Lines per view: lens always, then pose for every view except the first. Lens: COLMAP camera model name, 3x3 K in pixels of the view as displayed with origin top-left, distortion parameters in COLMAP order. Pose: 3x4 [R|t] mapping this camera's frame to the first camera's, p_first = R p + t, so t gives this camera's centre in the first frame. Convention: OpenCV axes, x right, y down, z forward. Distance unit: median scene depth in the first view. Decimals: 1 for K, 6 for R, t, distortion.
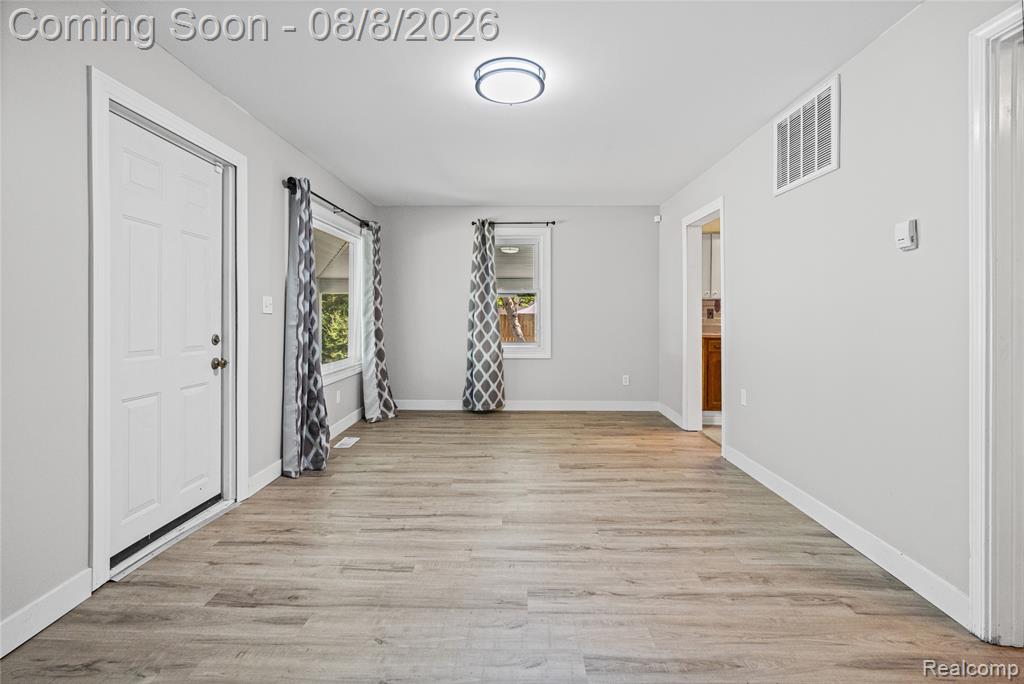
lens RADIAL K [[463.8, 0, 513.2], [0, 463.8, 330.4], [0, 0, 1]] dist [-0.001157, -0.000029]
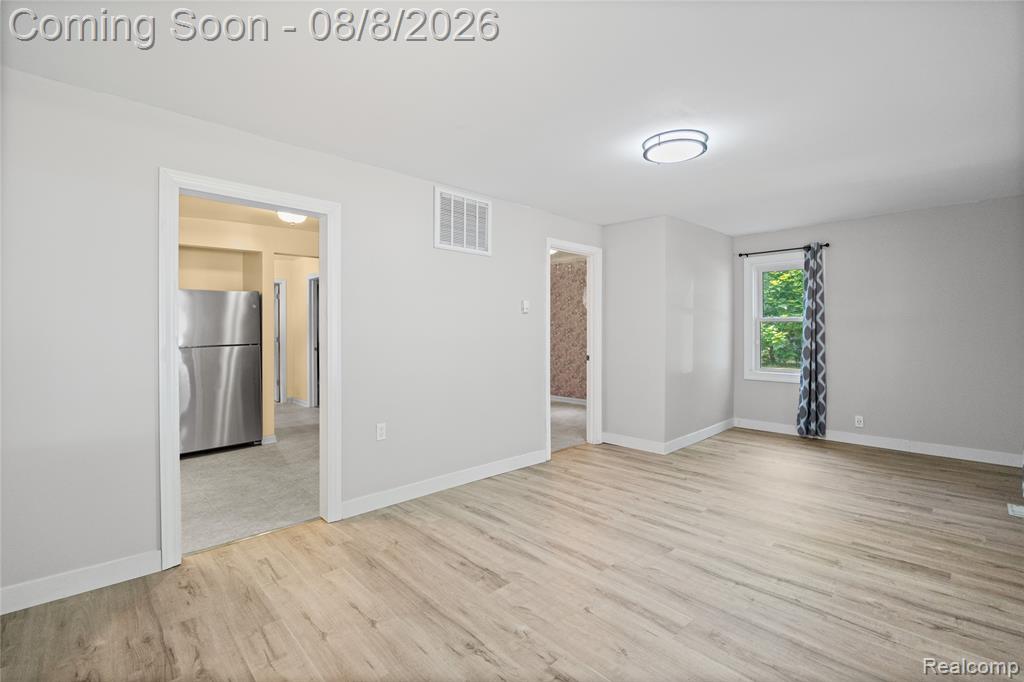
lens RADIAL K [[461.2, 0, 508.3], [0, 461.2, 338.6], [0, 0, 1]] dist [-0.001721, -0.000118]
pose [[-0.694610, -0.013701, 0.719256, -0.533579], [0.020840, 0.999016, 0.039156, -0.117746], [-0.719085, 0.042188, -0.693641, 2.069394]]
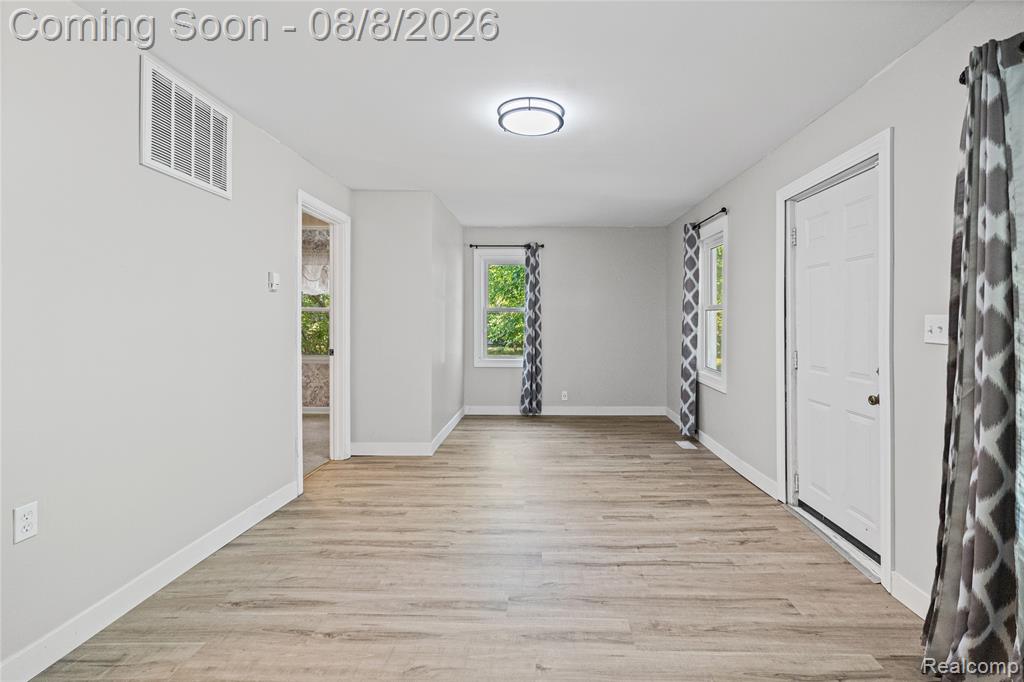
lens RADIAL K [[476.1, 0, 542.1], [0, 476.1, 327.1], [0, 0, 1]] dist [-0.001153, 0.000231]
pose [[-0.999978, -0.005742, -0.003412, -0.019478], [-0.005871, 0.999217, 0.039132, -0.102025], [0.003184, 0.039151, -0.999228, 2.067028]]
